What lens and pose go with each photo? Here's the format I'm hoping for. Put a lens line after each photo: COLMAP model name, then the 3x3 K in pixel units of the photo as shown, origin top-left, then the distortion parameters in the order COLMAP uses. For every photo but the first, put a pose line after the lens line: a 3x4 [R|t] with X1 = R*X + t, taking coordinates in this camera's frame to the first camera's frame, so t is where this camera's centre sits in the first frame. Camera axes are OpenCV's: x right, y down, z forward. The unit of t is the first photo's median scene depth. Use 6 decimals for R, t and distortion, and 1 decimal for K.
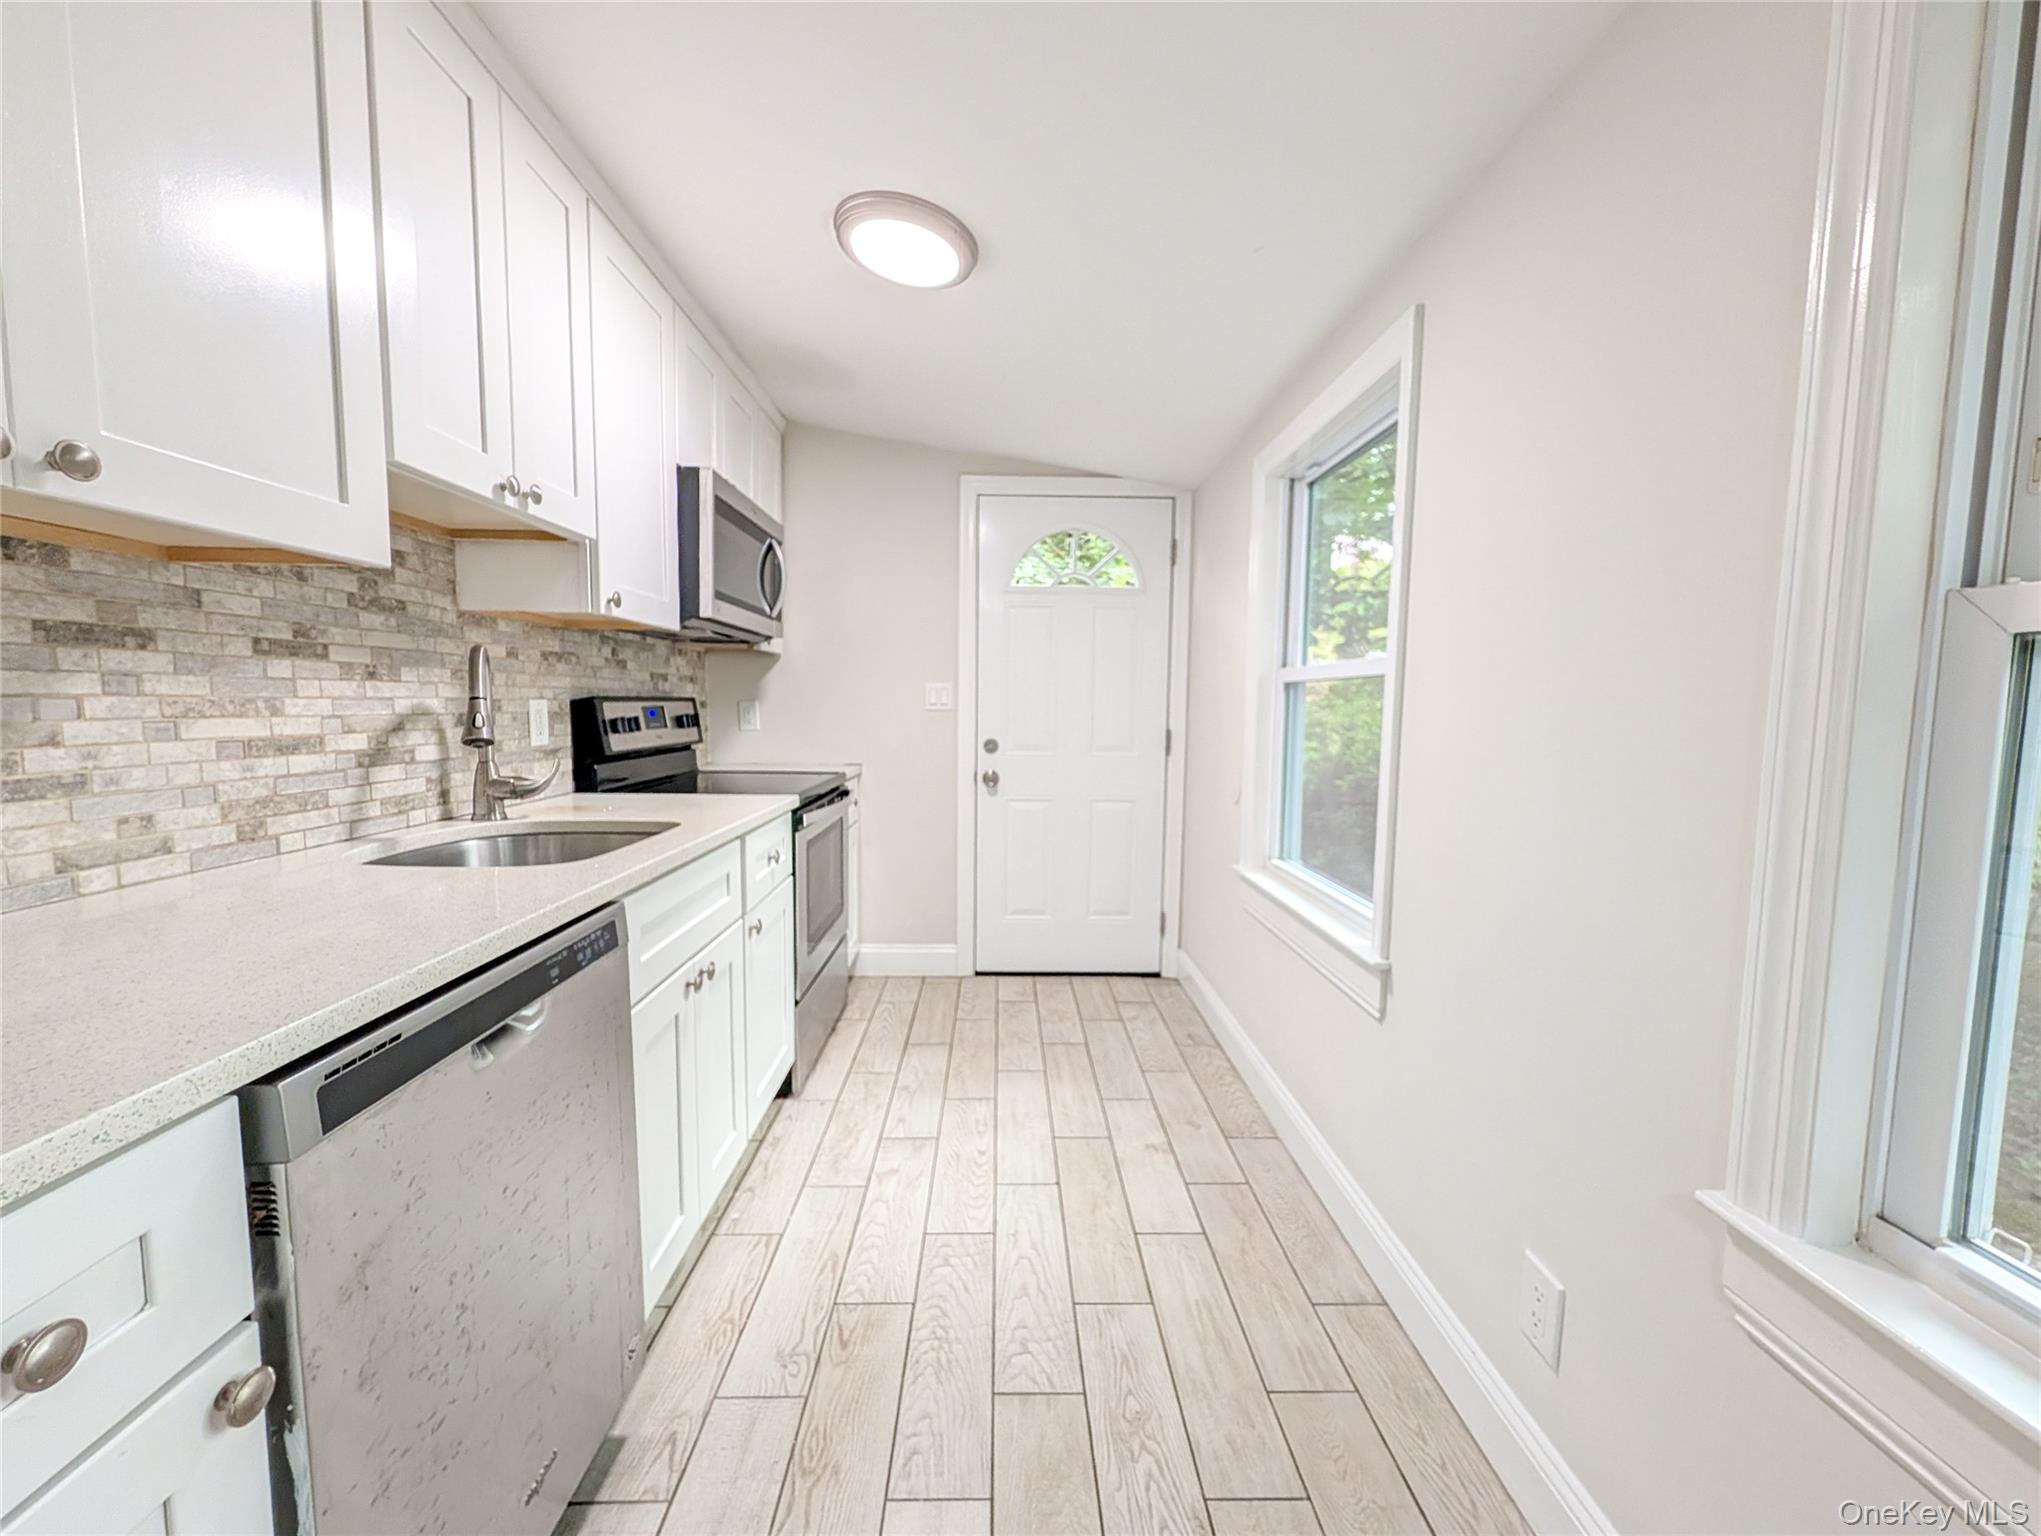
lens RADIAL K [[789.6, 0, 1010.0], [0, 789.6, 776.9], [0, 0, 1]] dist [-0.002880, 0.001450]
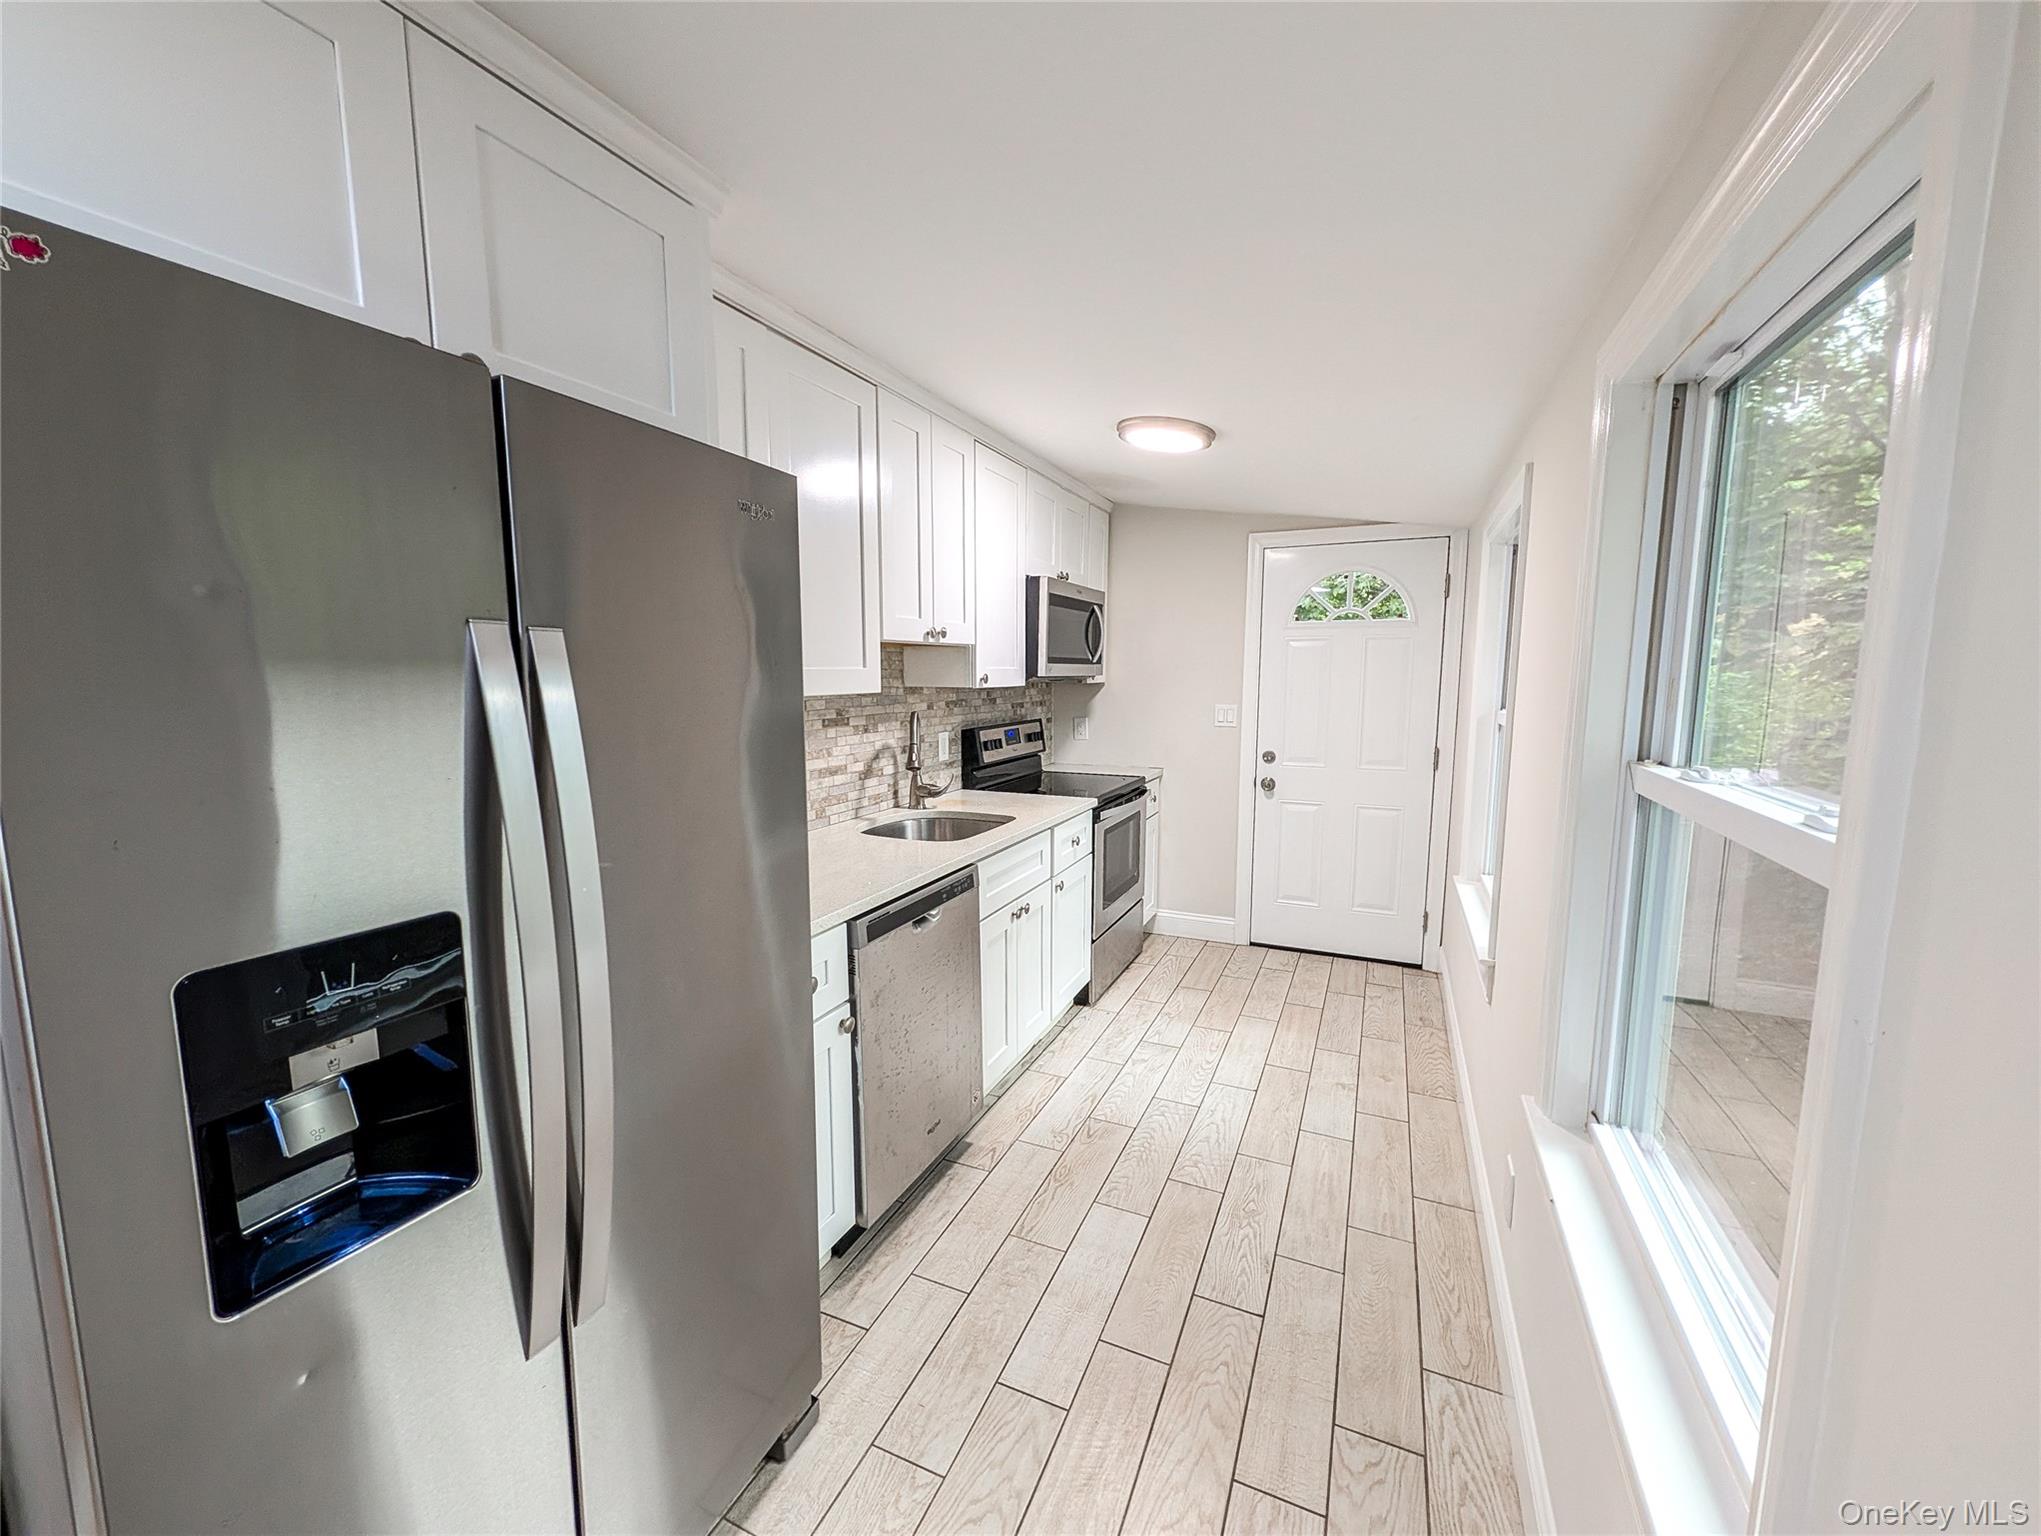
lens RADIAL K [[789.6, 0, 1017.9], [0, 789.6, 780.3], [0, 0, 1]] dist [-0.002880, 0.001450]
pose [[0.900327, 0.044306, -0.432952, 0.280435], [-0.026291, 0.998525, 0.047512, -0.093049], [0.434419, -0.031393, 0.900164, -0.451314]]
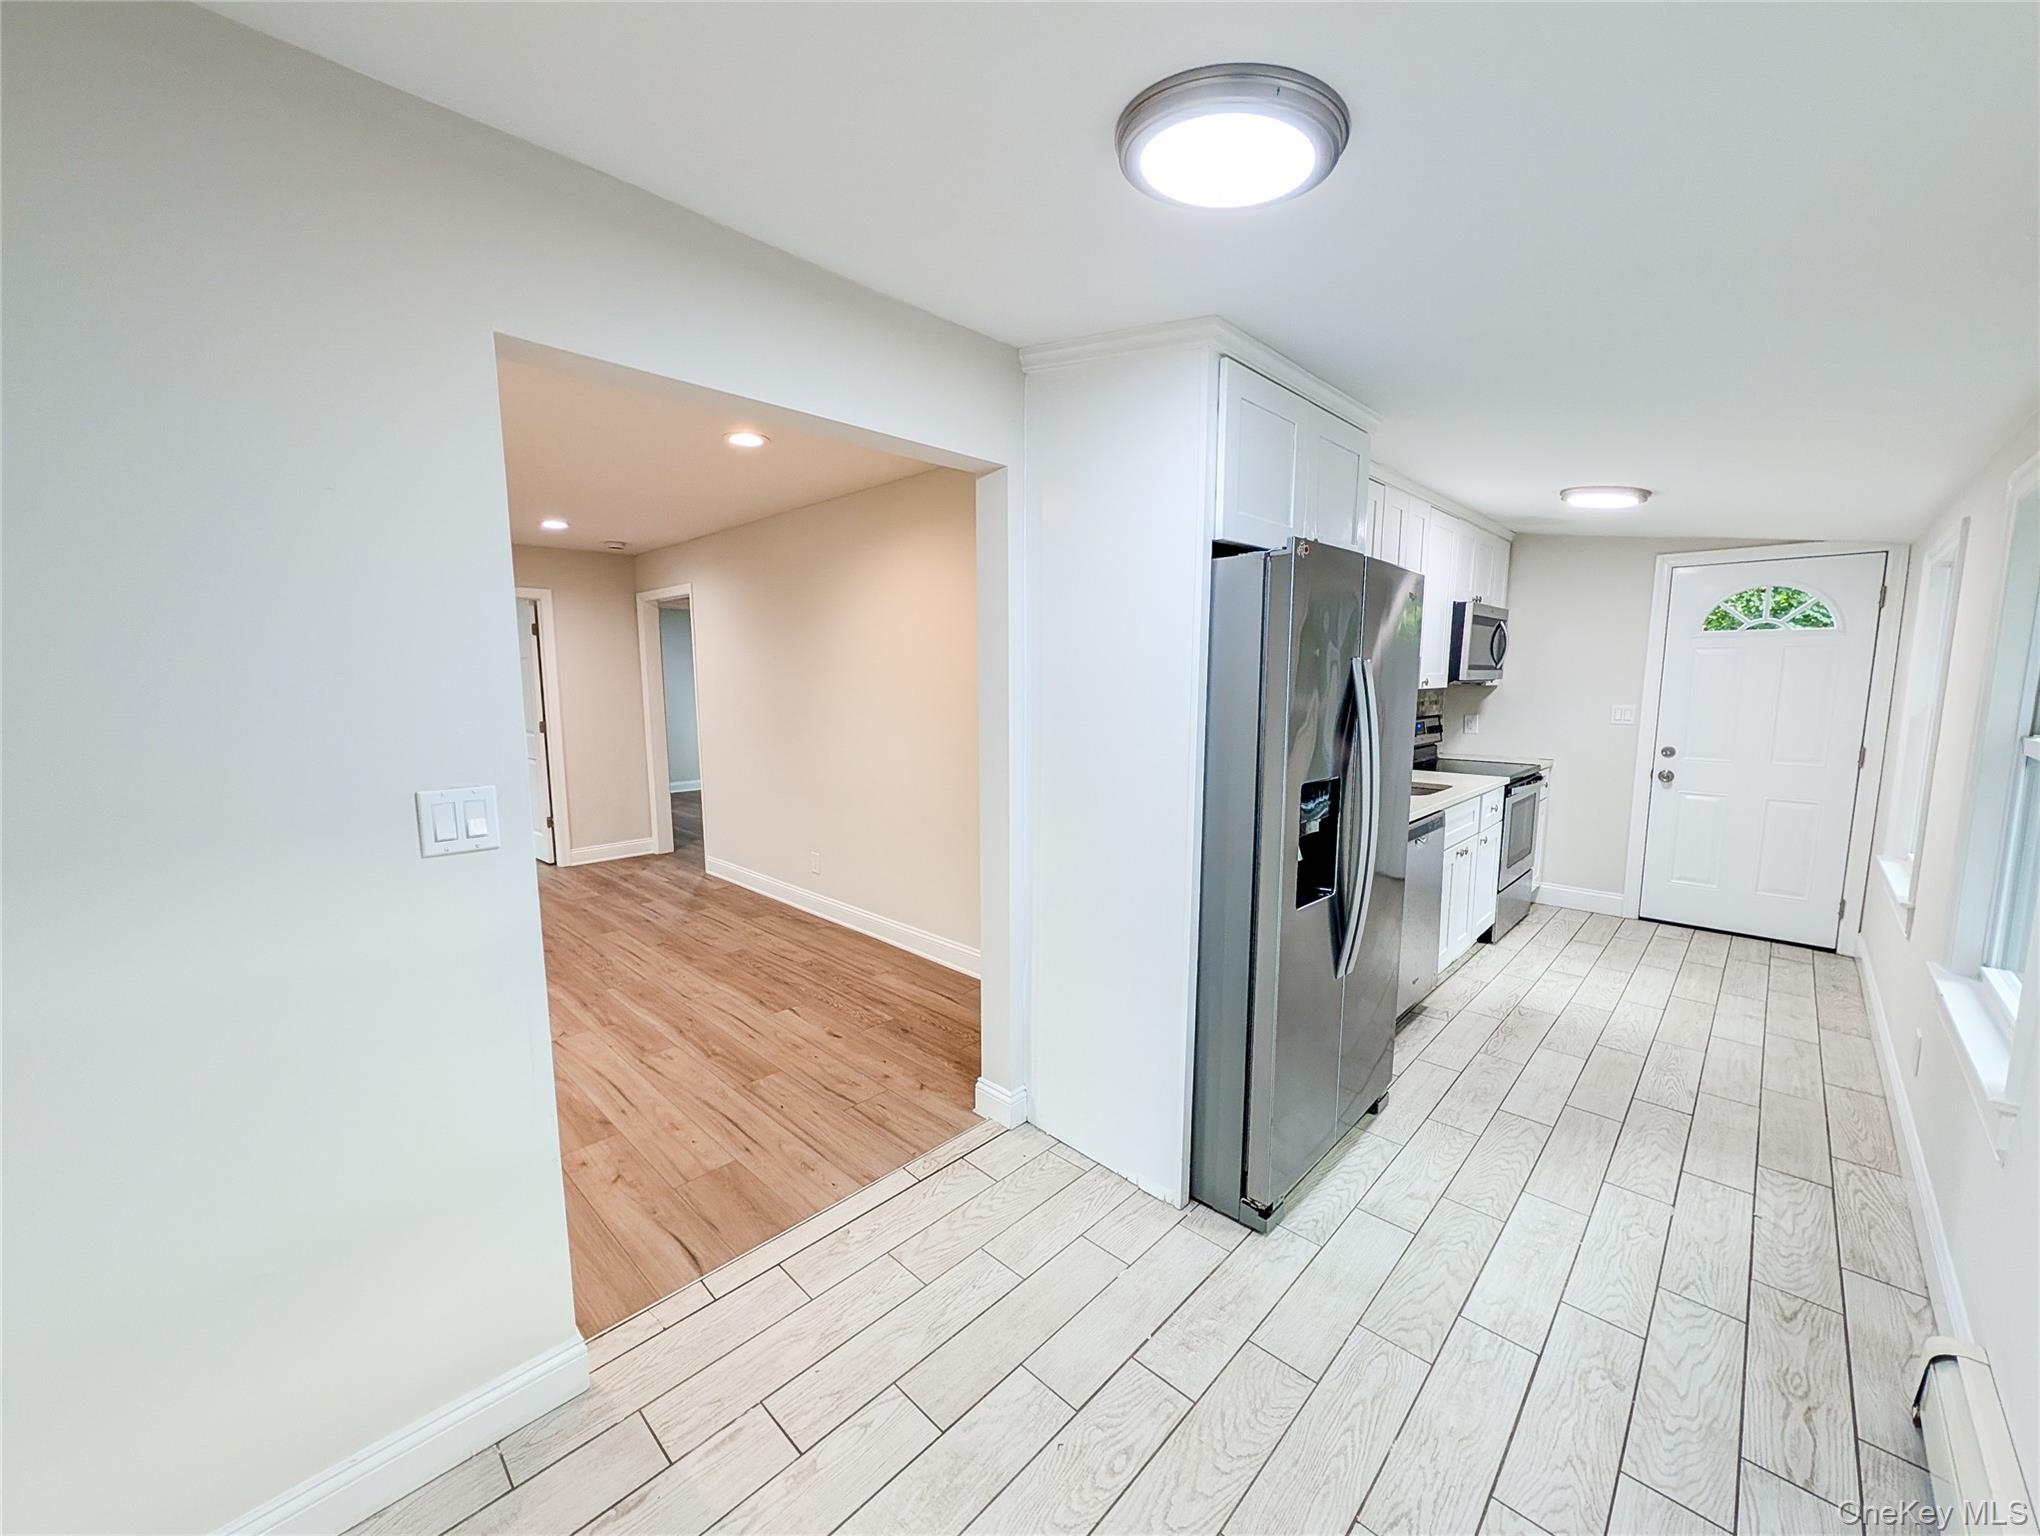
lens RADIAL K [[789.2, 0, 1010.6], [0, 789.2, 777.1], [0, 0, 1]] dist [-0.002880, 0.001450]
pose [[0.704637, 0.076187, -0.705466, 0.250880], [-0.052942, 0.997093, 0.054801, -0.019120], [0.707590, -0.001266, 0.706622, -1.361960]]
